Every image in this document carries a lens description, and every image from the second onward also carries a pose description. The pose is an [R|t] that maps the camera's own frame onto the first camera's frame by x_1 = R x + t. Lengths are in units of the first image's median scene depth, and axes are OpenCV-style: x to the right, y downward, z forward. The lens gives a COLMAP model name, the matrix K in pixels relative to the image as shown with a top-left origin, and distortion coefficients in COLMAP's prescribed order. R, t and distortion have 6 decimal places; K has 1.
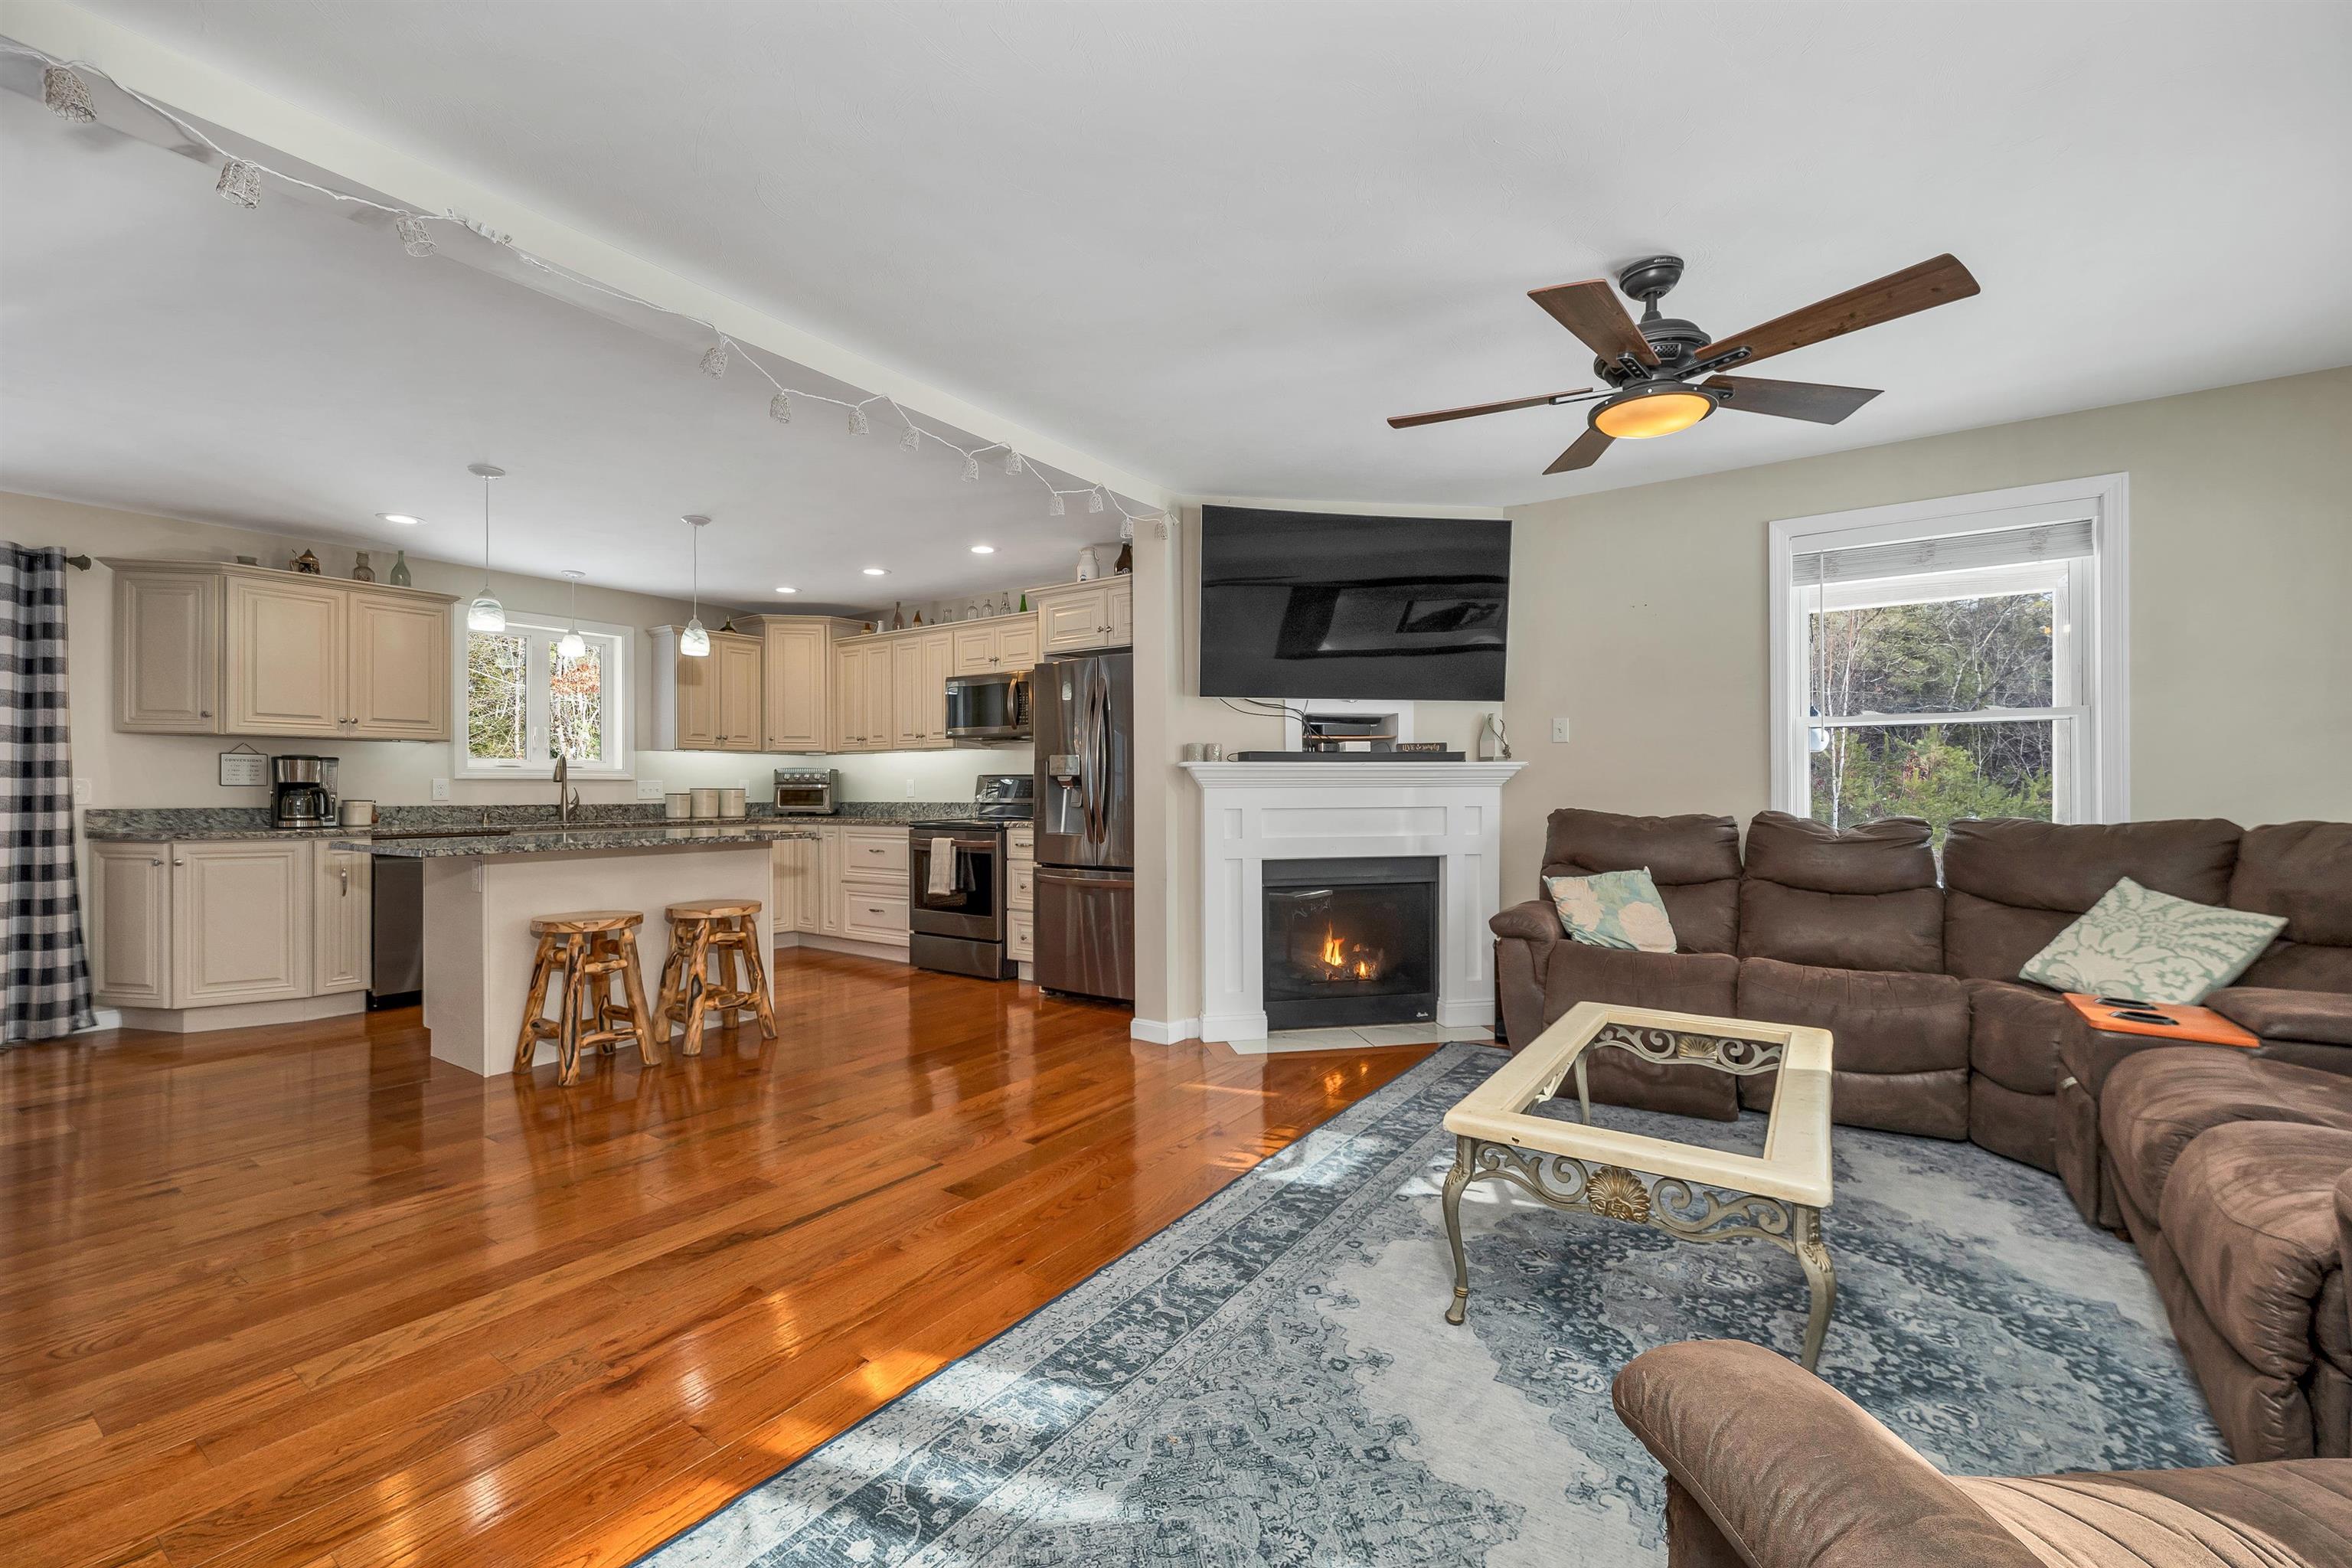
lens RADIAL K [[972.1, 0, 1167.6], [0, 972.1, 786.3], [0, 0, 1]] dist [0.000836, 0.000714]
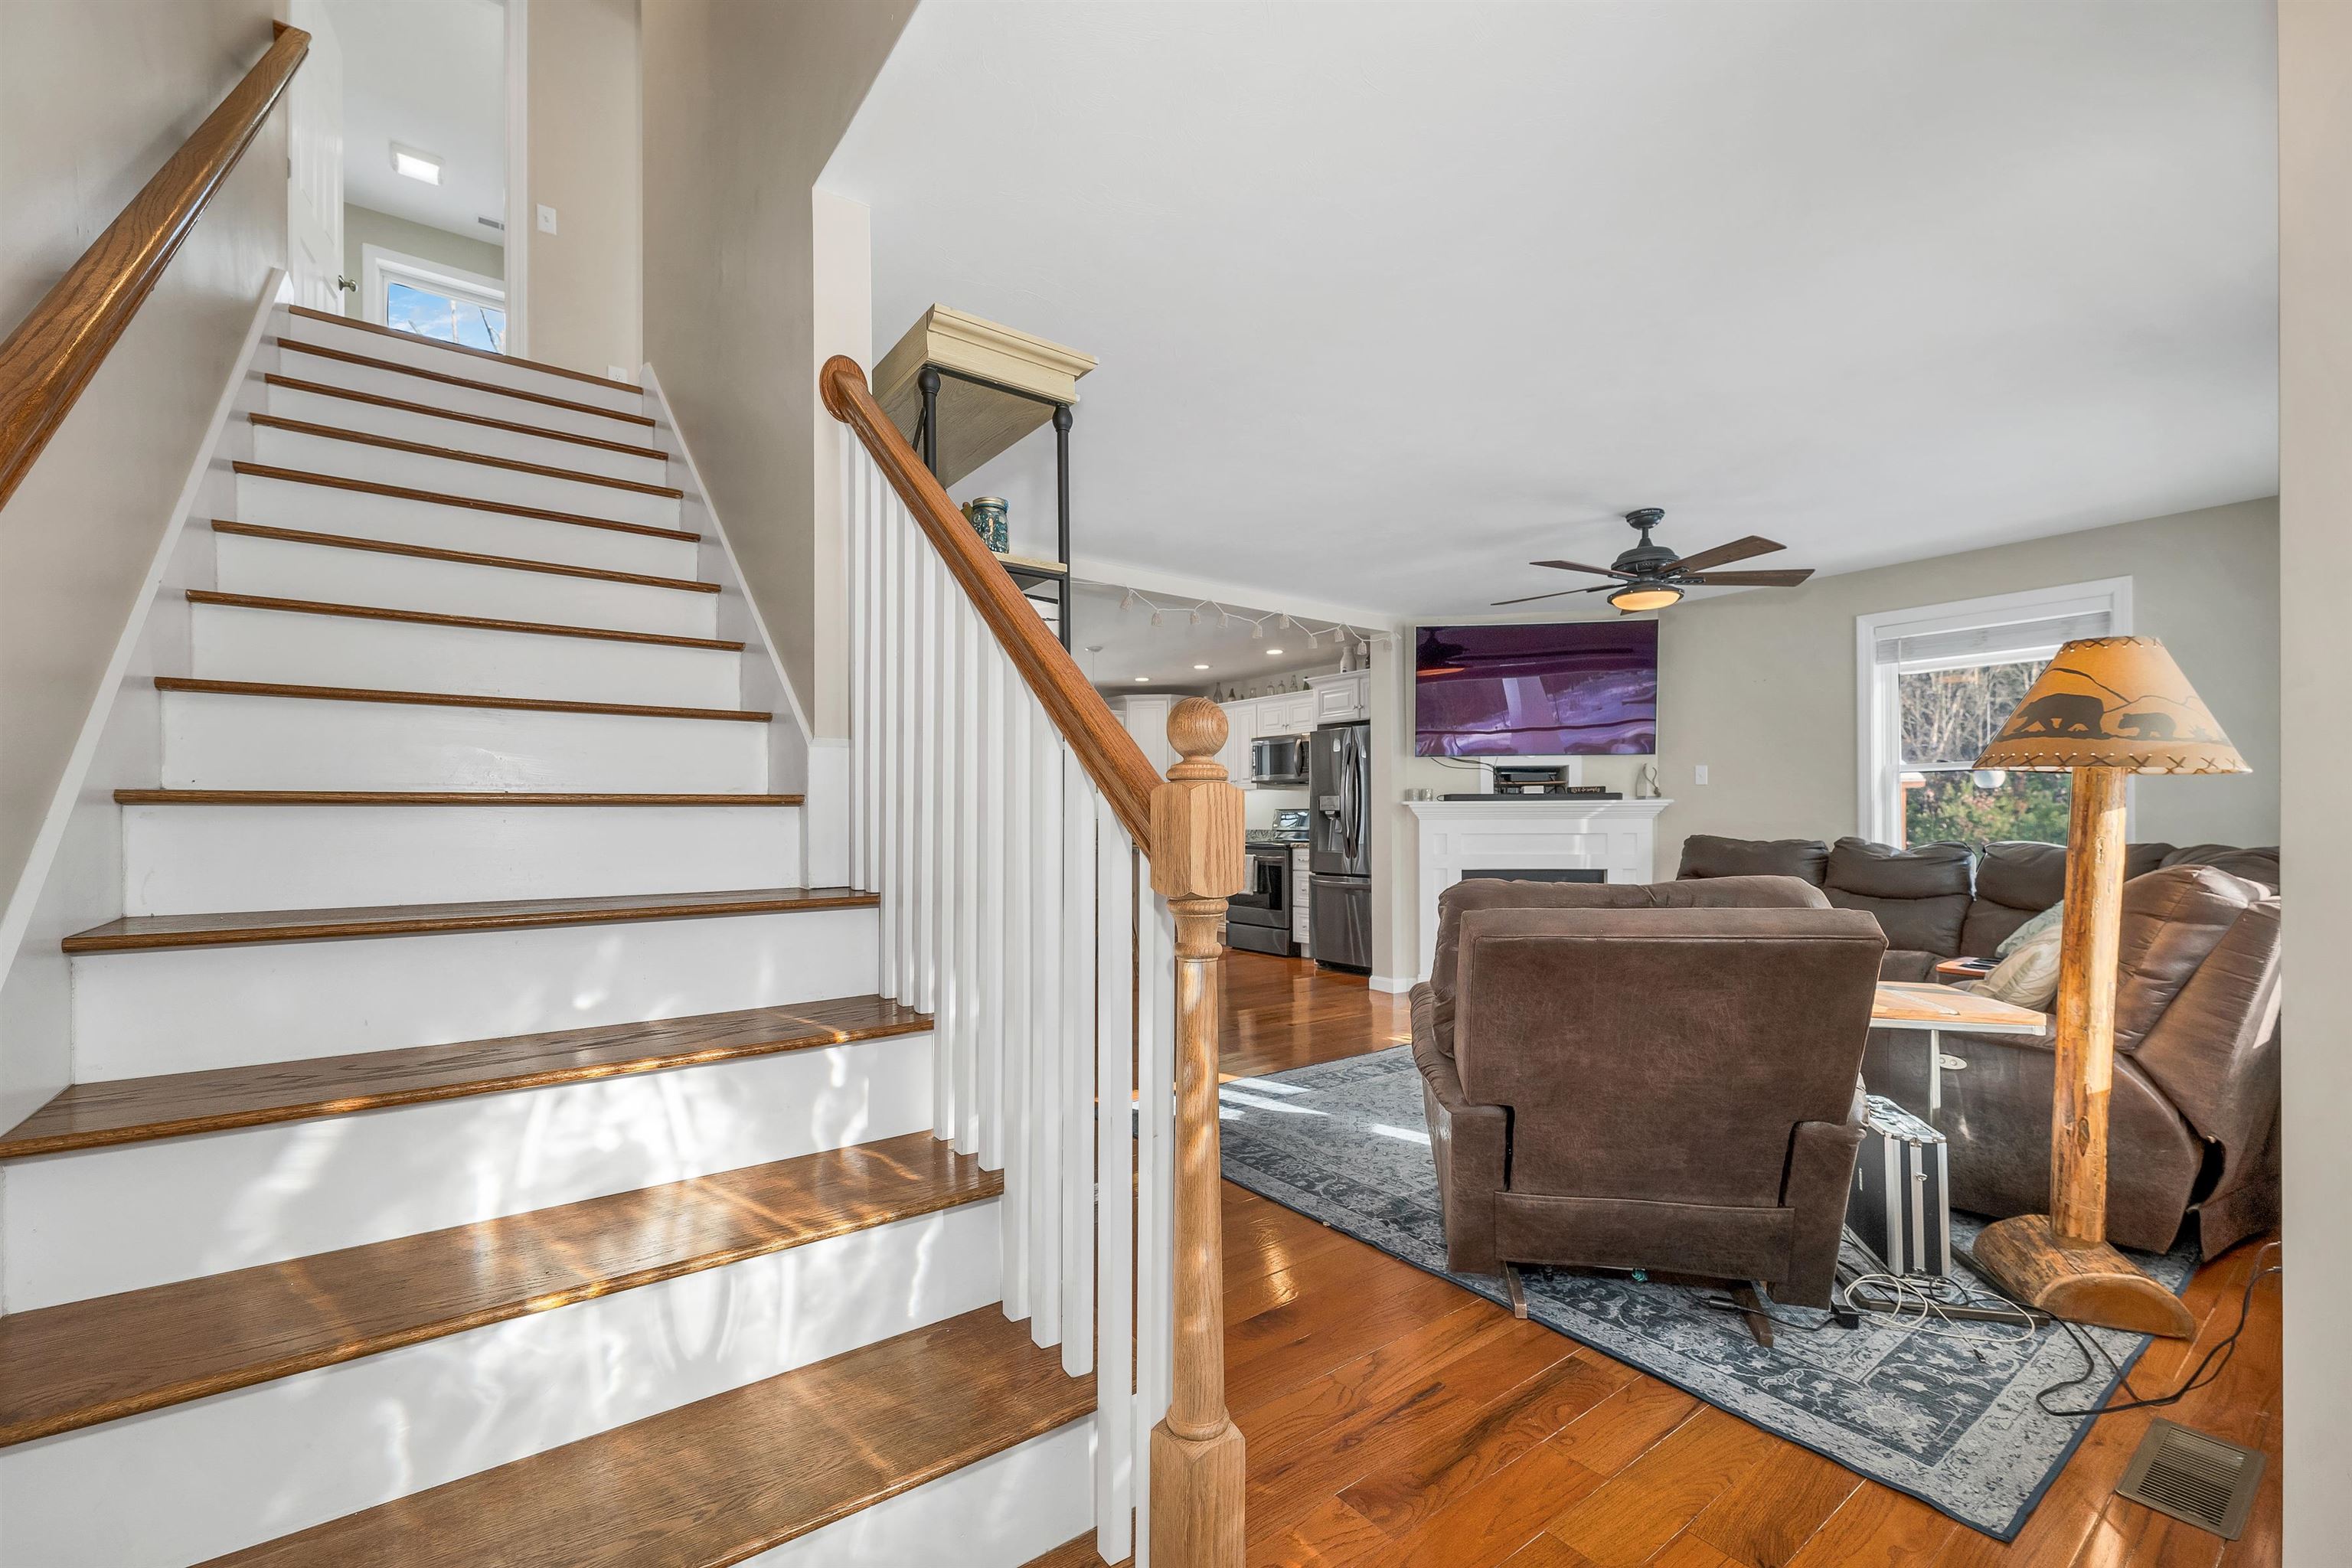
lens RADIAL K [[972.1, 0, 1158.3], [0, 972.1, 817.9], [0, 0, 1]] dist [0.000836, 0.000714]
pose [[0.944757, -0.001070, -0.327770, 0.141766], [0.002262, 0.999992, 0.003255, -0.006396], [0.327764, -0.003817, 0.944752, -0.494668]]
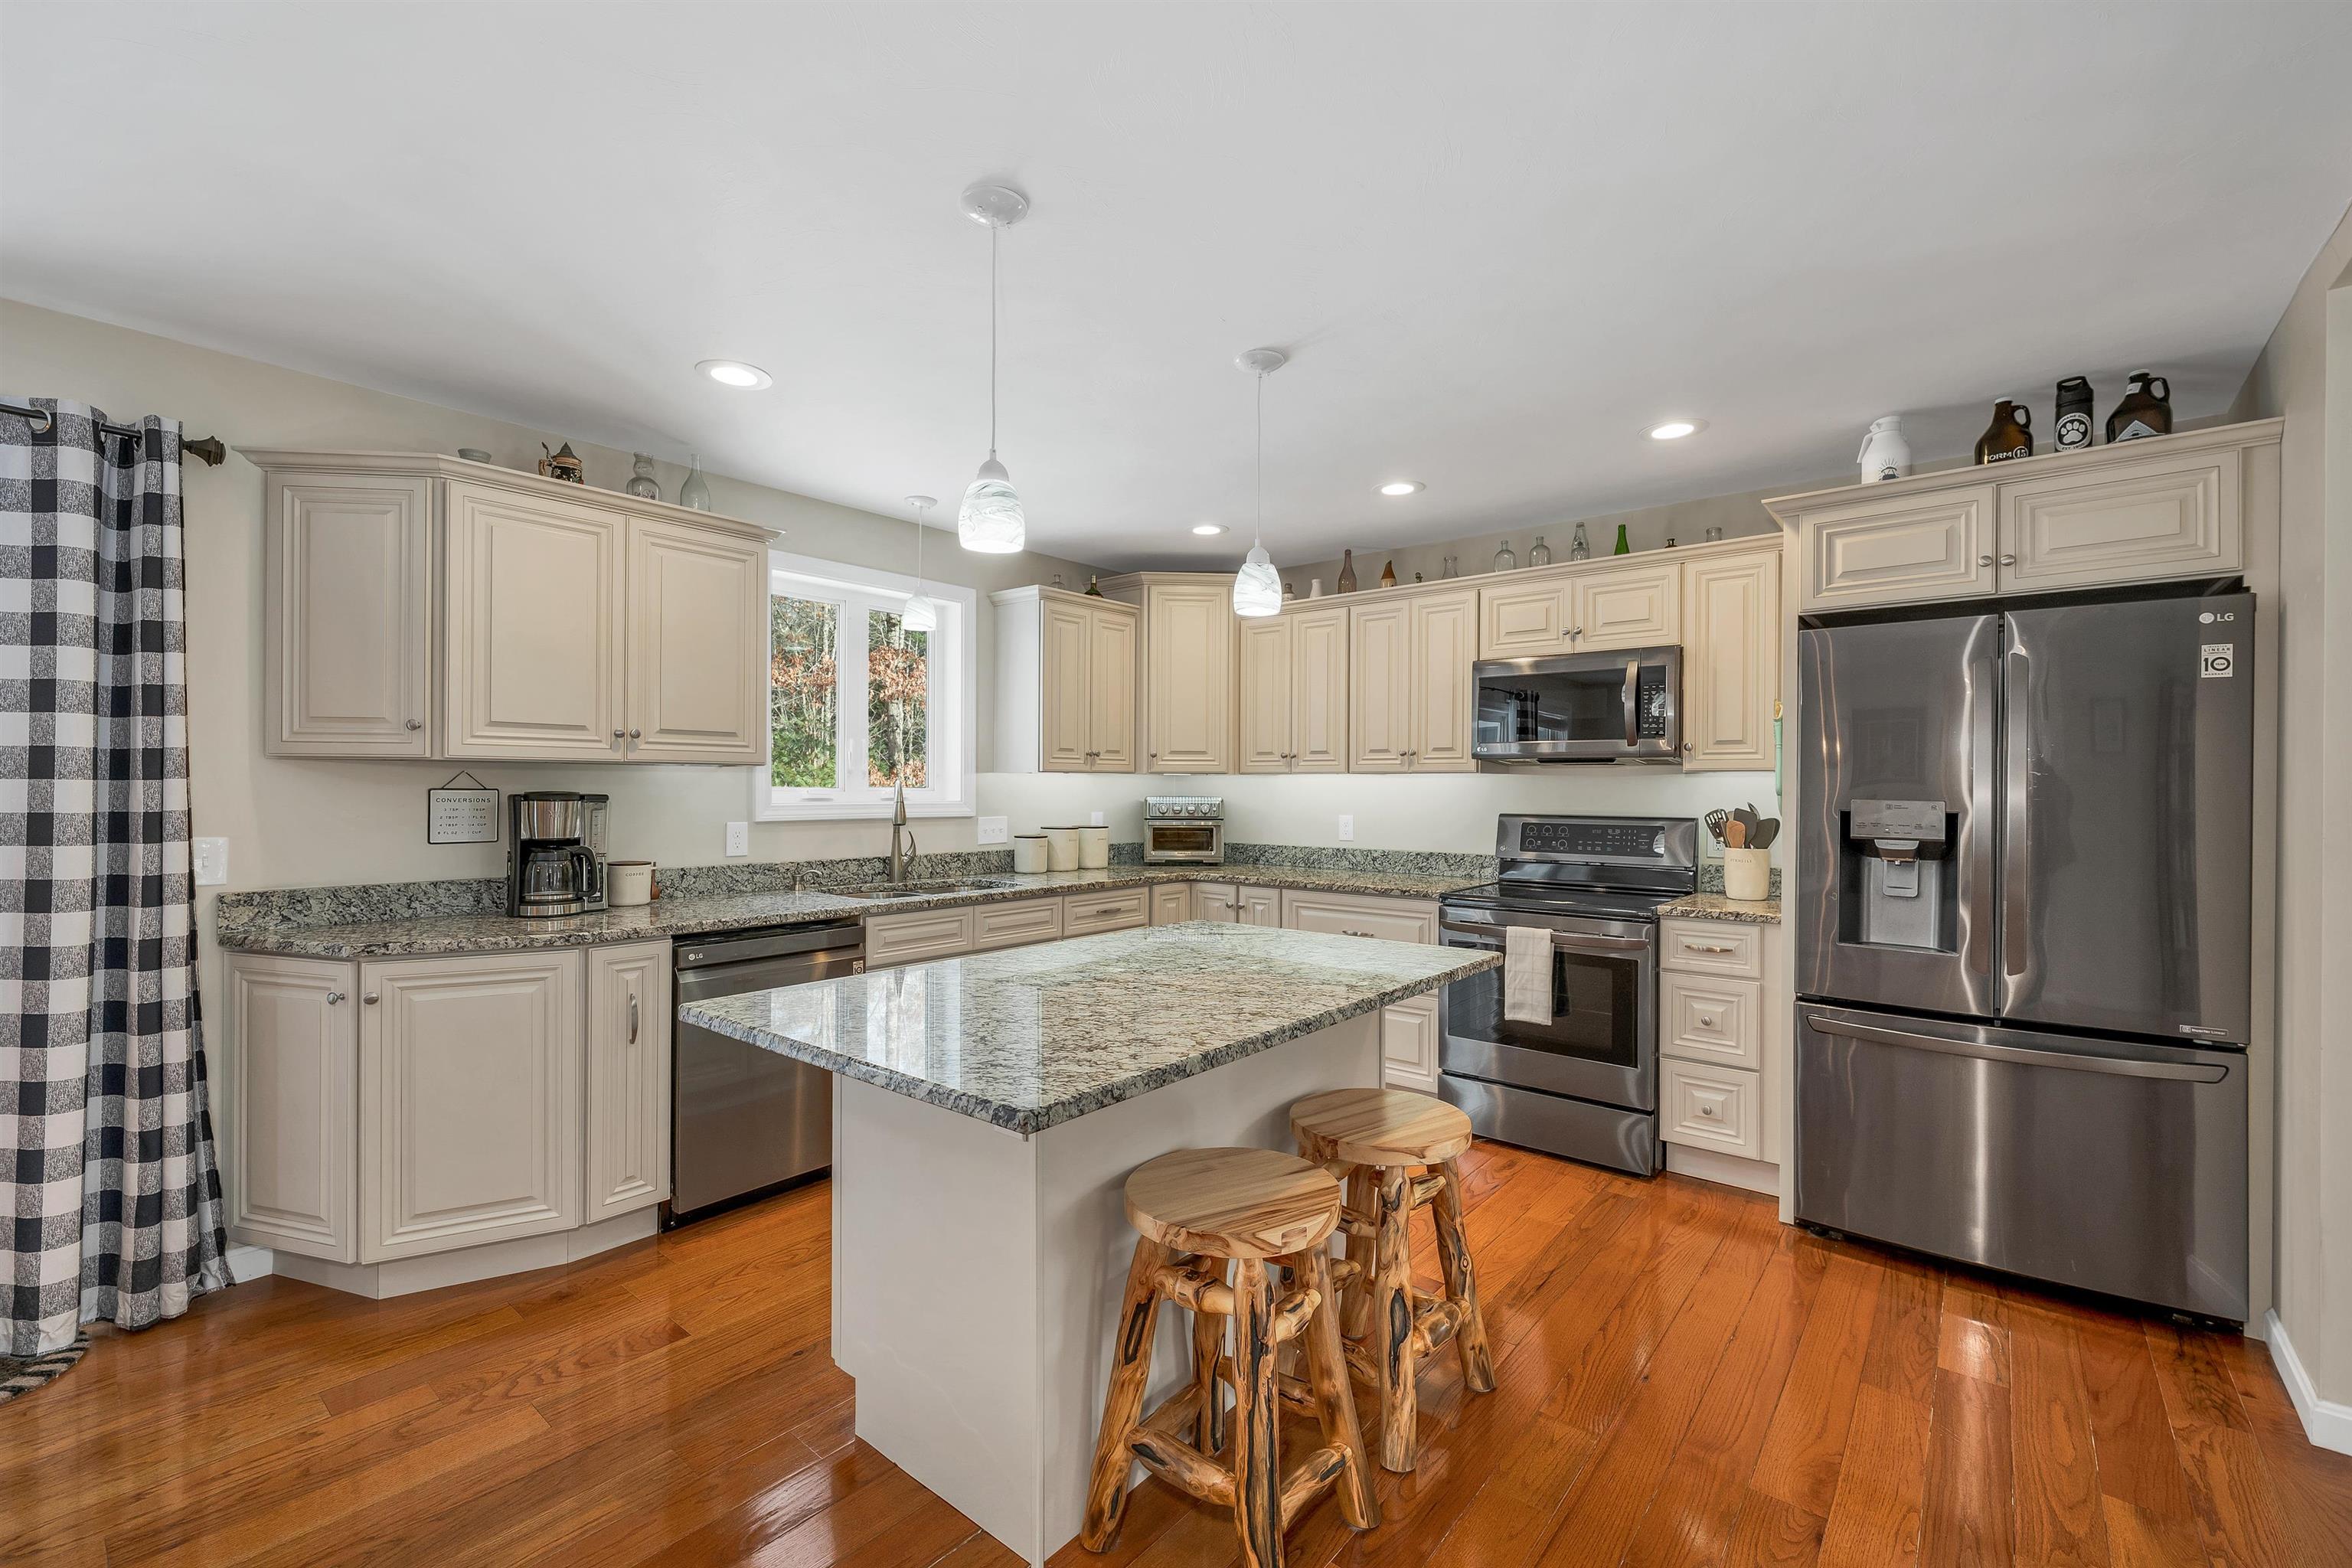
lens RADIAL K [[972.1, 0, 1157.2], [0, 972.1, 787.8], [0, 0, 1]] dist [0.000836, 0.000714]
pose [[0.995633, 0.006629, -0.093123, -0.537624], [-0.006220, 0.999970, 0.004676, -0.045346], [0.093151, -0.004076, 0.995644, 0.508925]]
